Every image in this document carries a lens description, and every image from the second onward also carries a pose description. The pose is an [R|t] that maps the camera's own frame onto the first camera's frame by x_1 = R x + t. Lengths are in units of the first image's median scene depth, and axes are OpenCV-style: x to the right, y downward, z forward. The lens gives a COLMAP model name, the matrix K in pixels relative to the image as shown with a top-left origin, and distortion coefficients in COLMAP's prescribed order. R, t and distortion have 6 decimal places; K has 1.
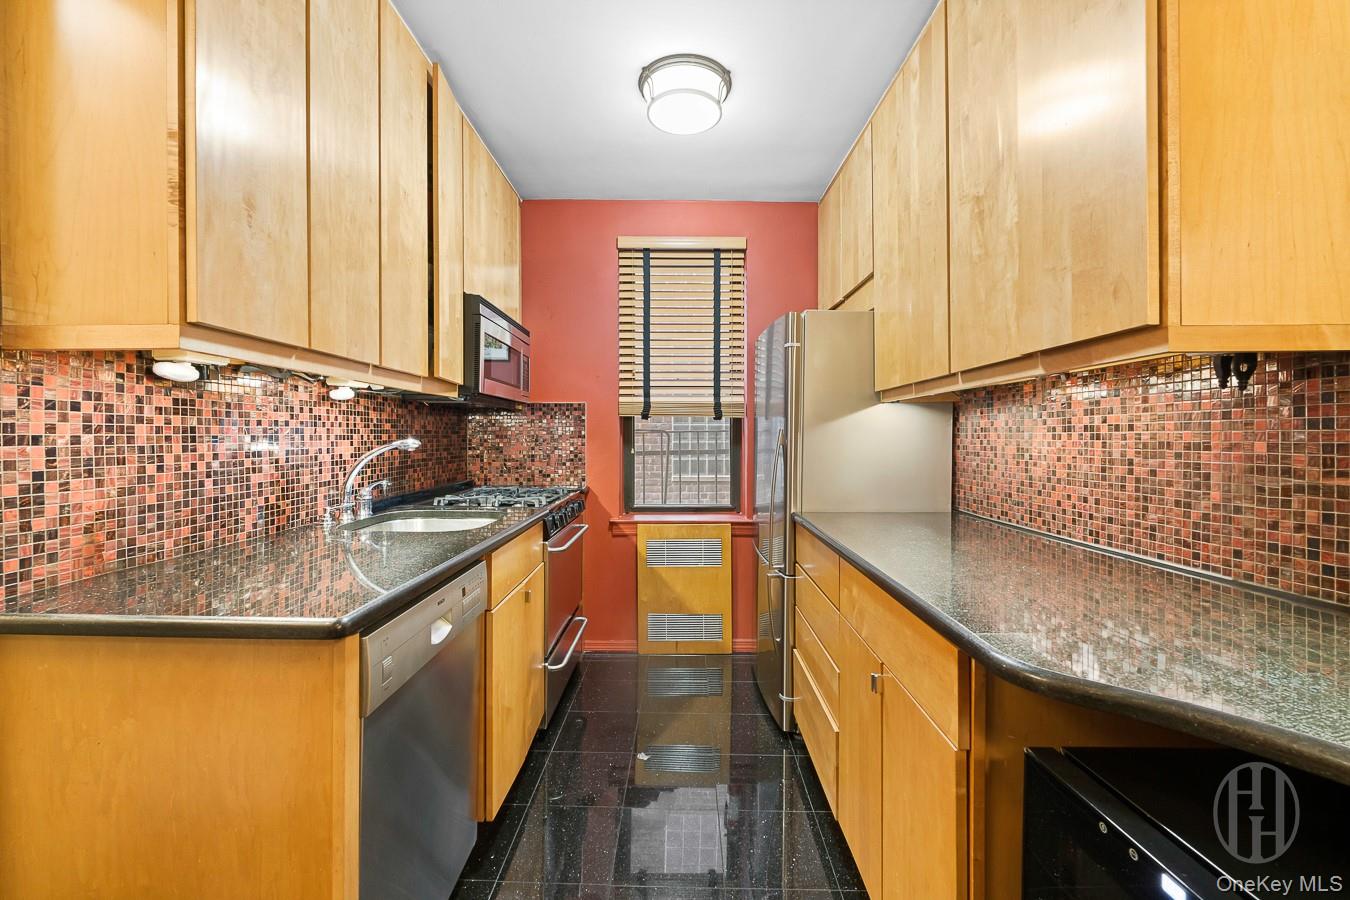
lens RADIAL K [[559.3, 0, 679.9], [0, 559.3, 441.1], [0, 0, 1]] dist [-0.002825, -0.000823]
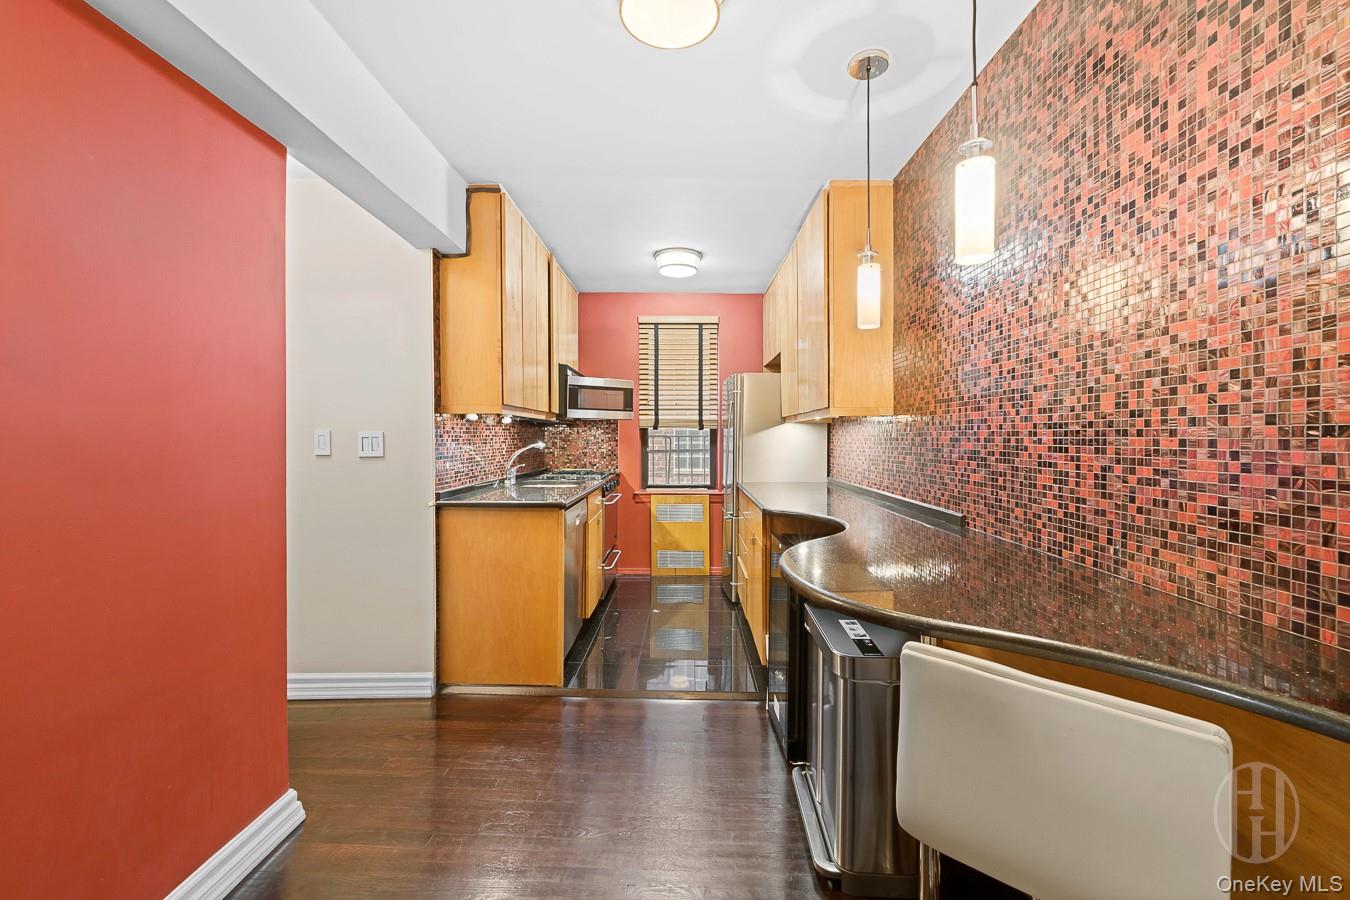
lens RADIAL K [[559.3, 0, 679.9], [0, 559.3, 441.1], [0, 0, 1]] dist [-0.002825, -0.000823]
pose [[0.999981, -0.000007, -0.006087, 0.017289], [0.000009, 1.000000, 0.000246, -0.007064], [0.006087, -0.000246, 0.999981, -0.600468]]
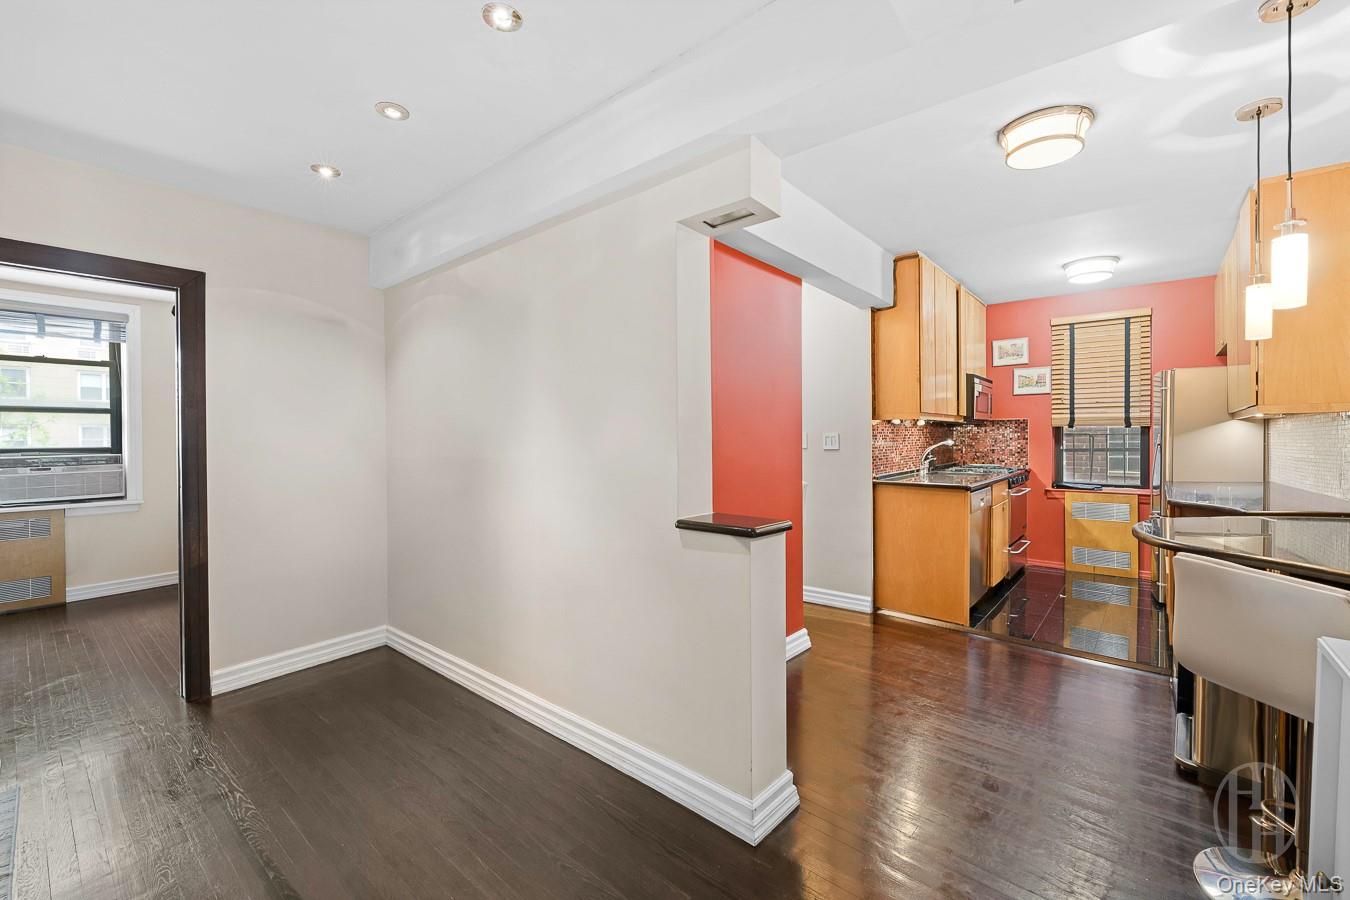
lens RADIAL K [[559.3, 0, 679.9], [0, 559.3, 441.1], [0, 0, 1]] dist [-0.002825, -0.000823]
pose [[0.766880, 0.000528, -0.641790, 0.109195], [0.000444, 0.999999, 0.001353, -0.004078], [0.641790, -0.001323, 0.766879, -0.982687]]
